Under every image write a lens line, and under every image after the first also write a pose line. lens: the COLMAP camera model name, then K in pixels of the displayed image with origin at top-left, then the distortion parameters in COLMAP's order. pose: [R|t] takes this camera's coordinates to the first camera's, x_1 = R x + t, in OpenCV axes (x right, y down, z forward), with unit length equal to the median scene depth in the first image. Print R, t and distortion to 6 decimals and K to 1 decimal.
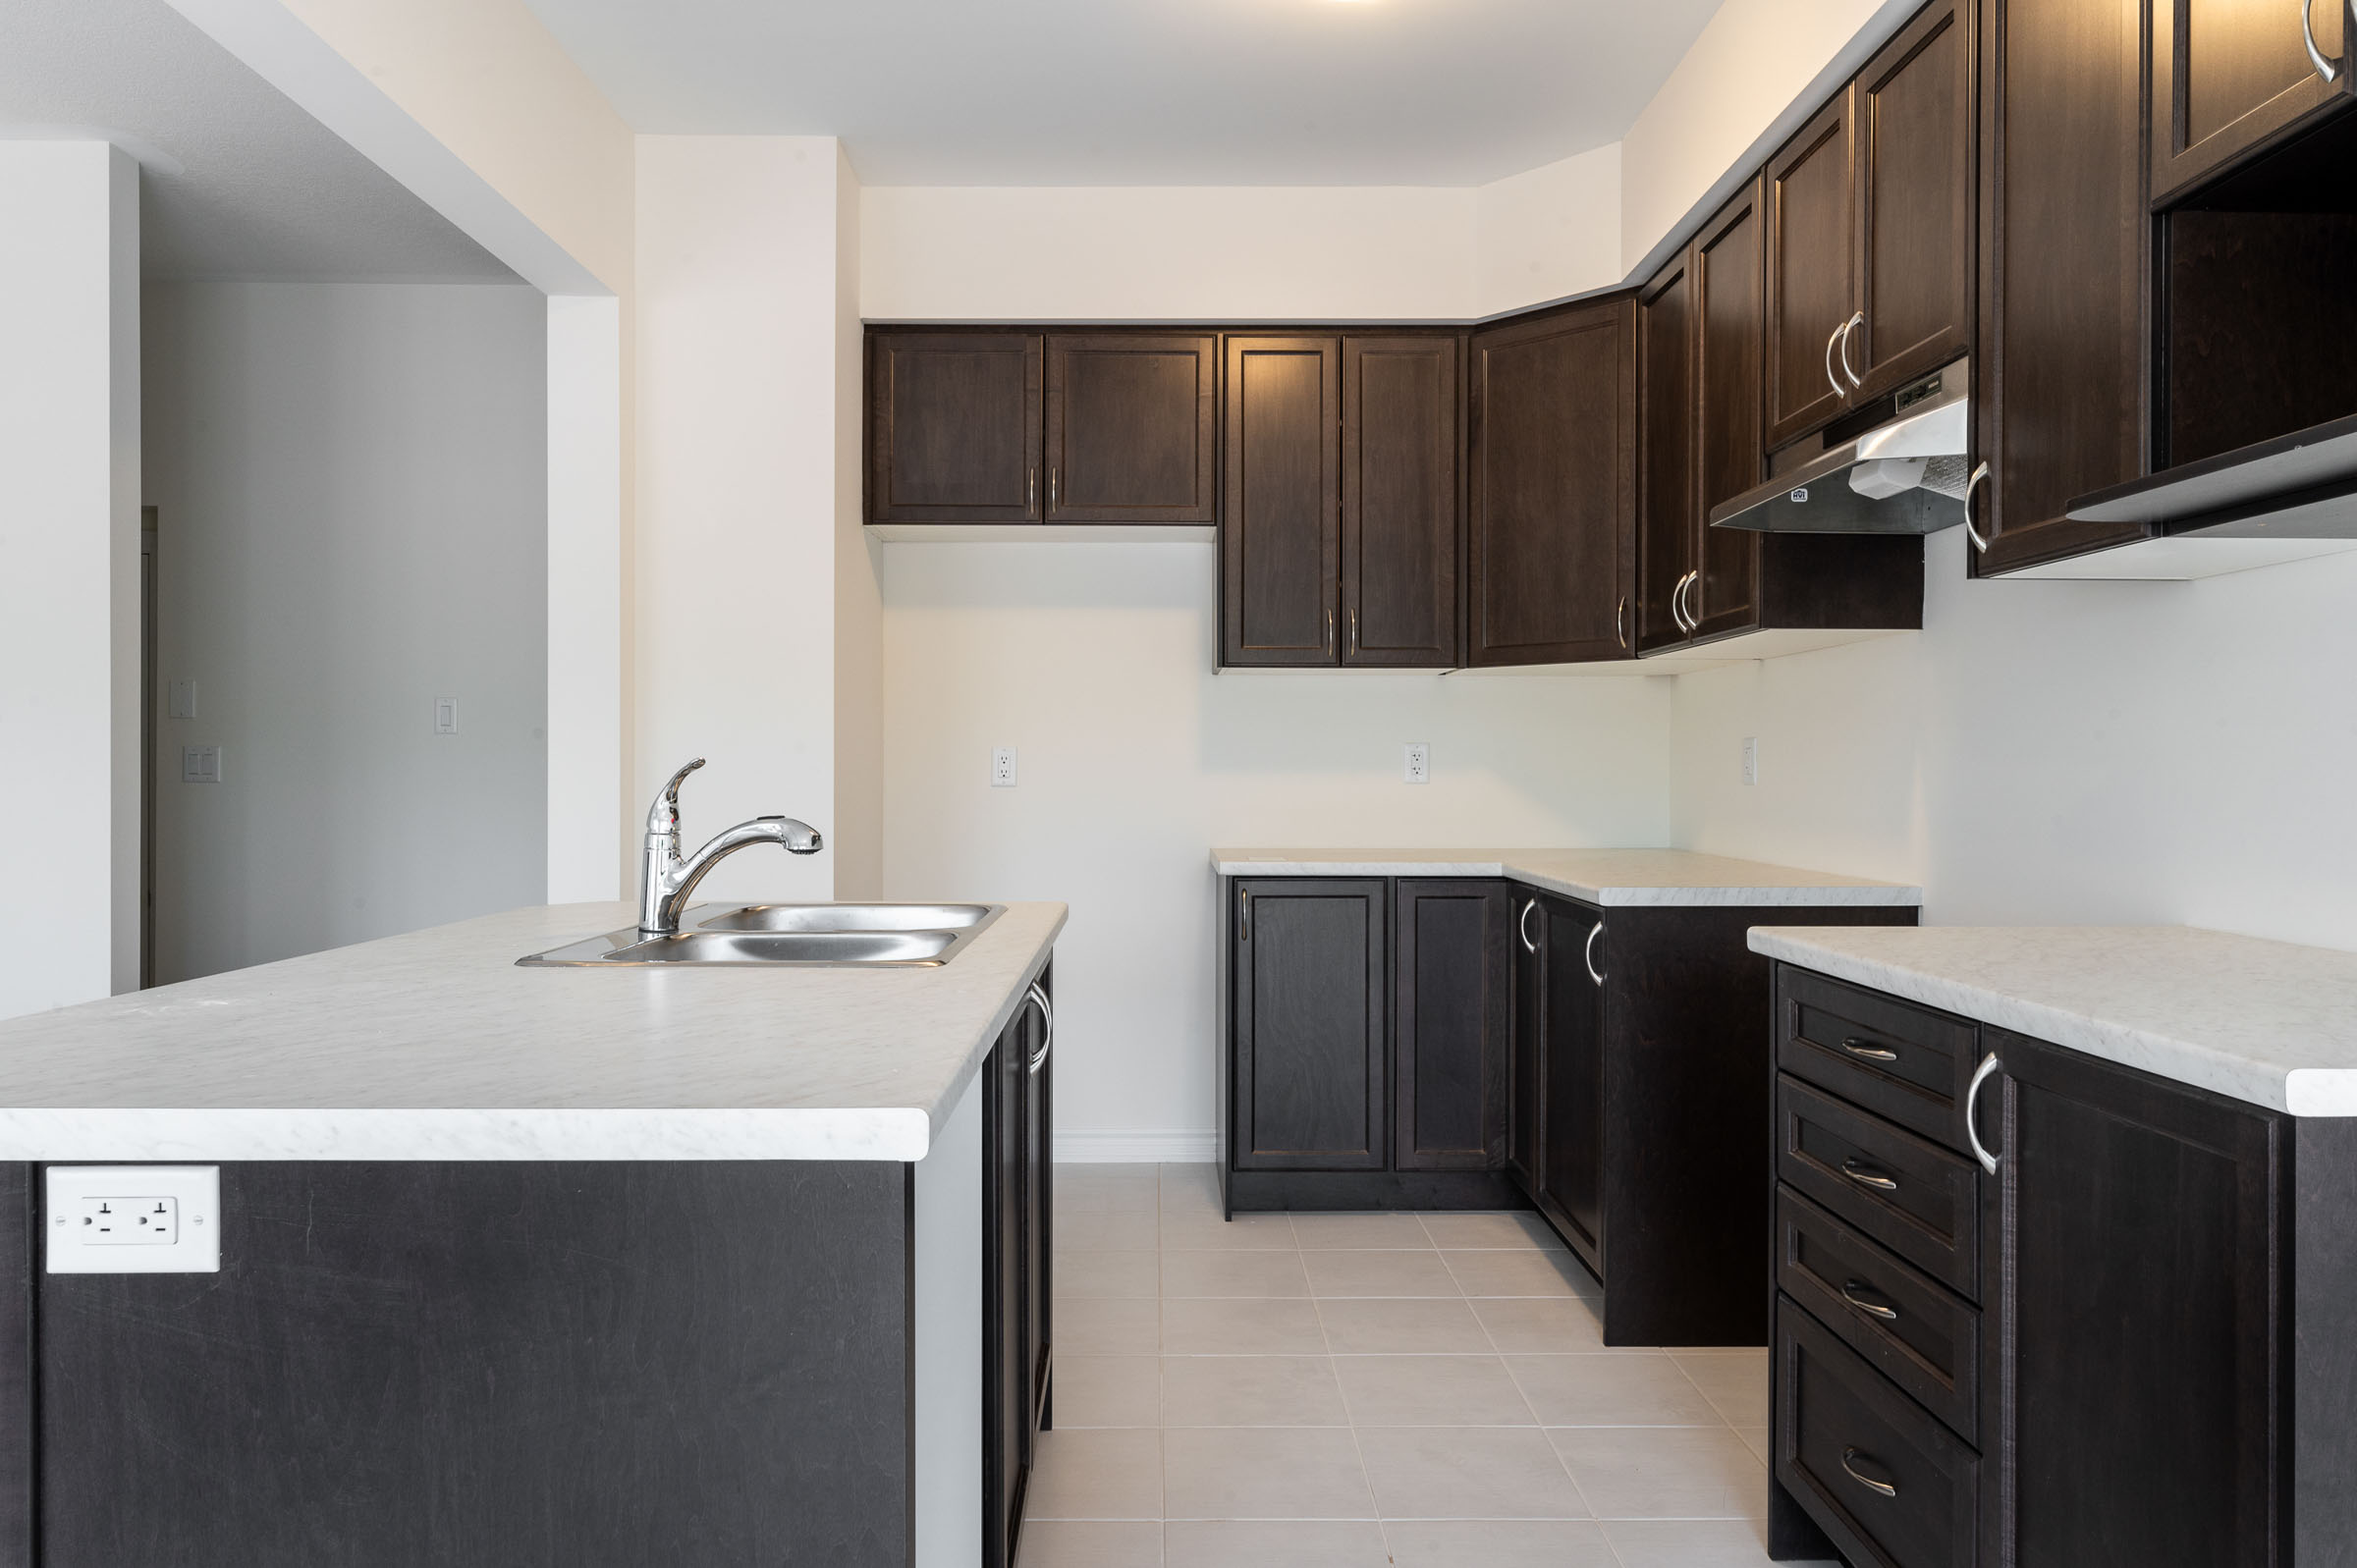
lens RADIAL K [[1537.1, 0, 1173.8], [0, 1537.1, 776.6], [0, 0, 1]] dist [-0.001799, -0.001801]
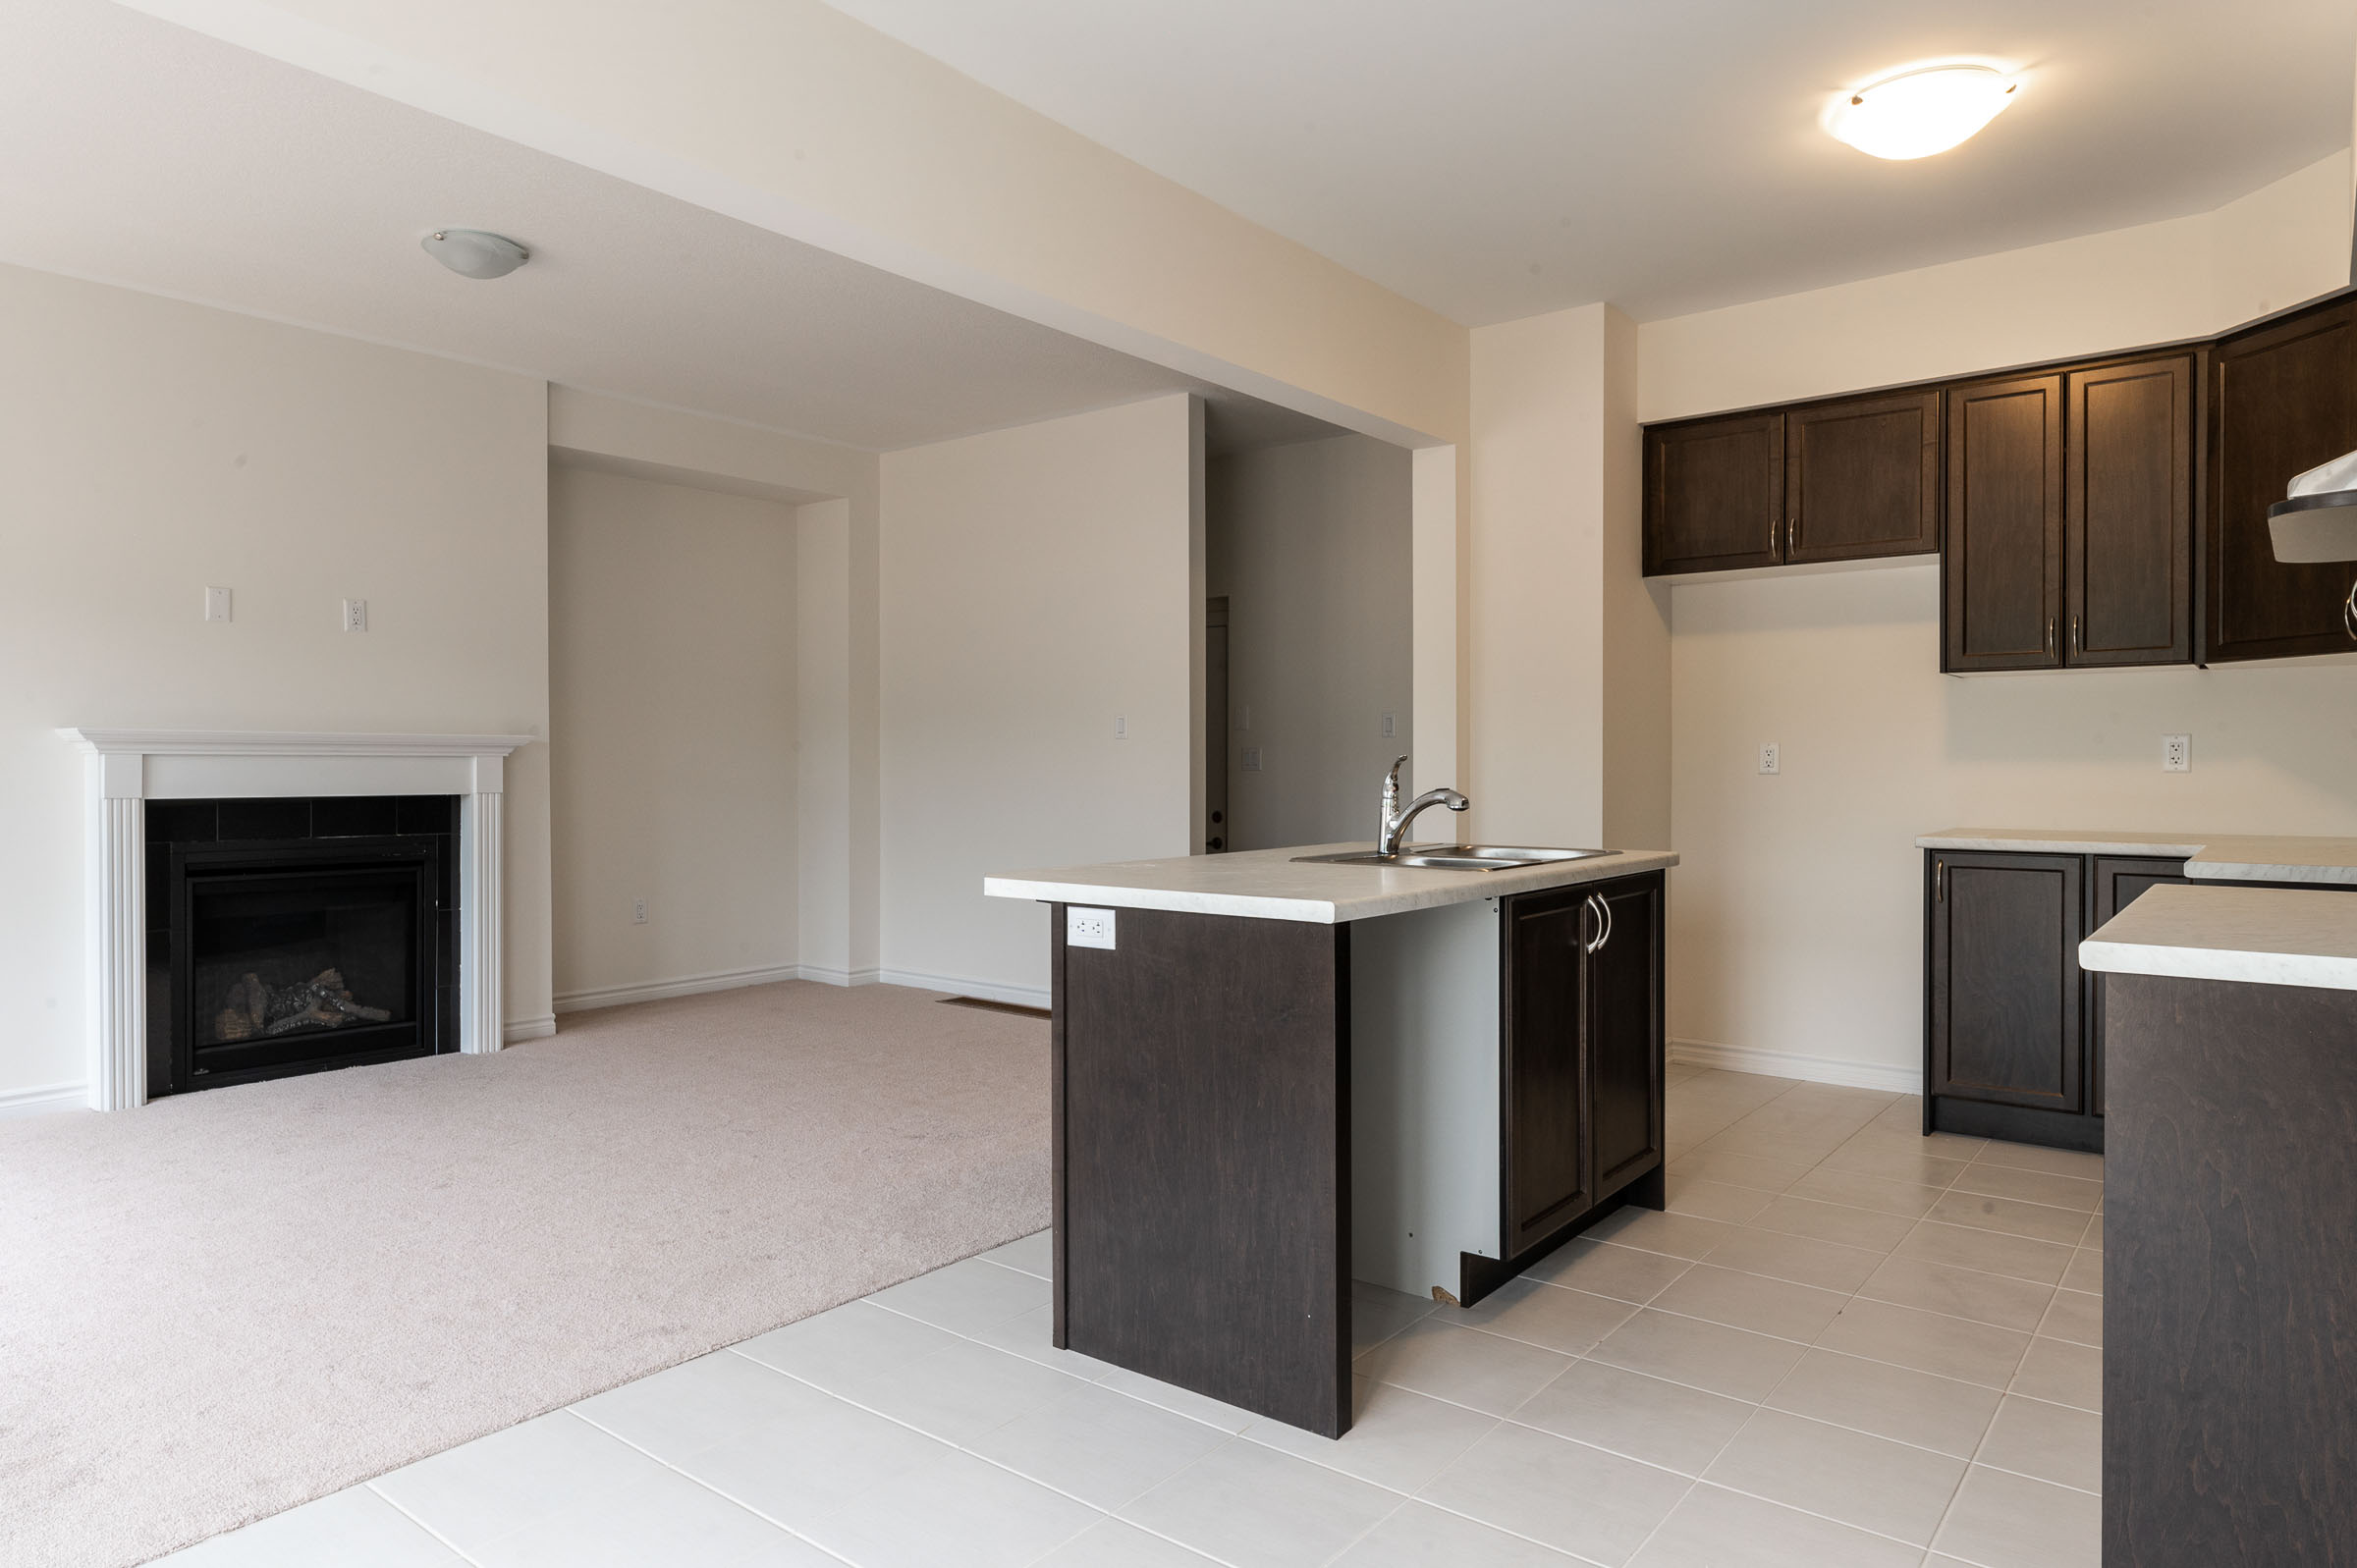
lens RADIAL K [[1437.4, 0, 1178.5], [0, 1437.4, 784.0], [0, 0, 1]] dist [0.000989, 0.000618]
pose [[0.782902, 0.006507, -0.622111, 0.268867], [0.000495, 0.999938, 0.011083, 0.001315], [0.622145, -0.008985, 0.782850, -0.234964]]
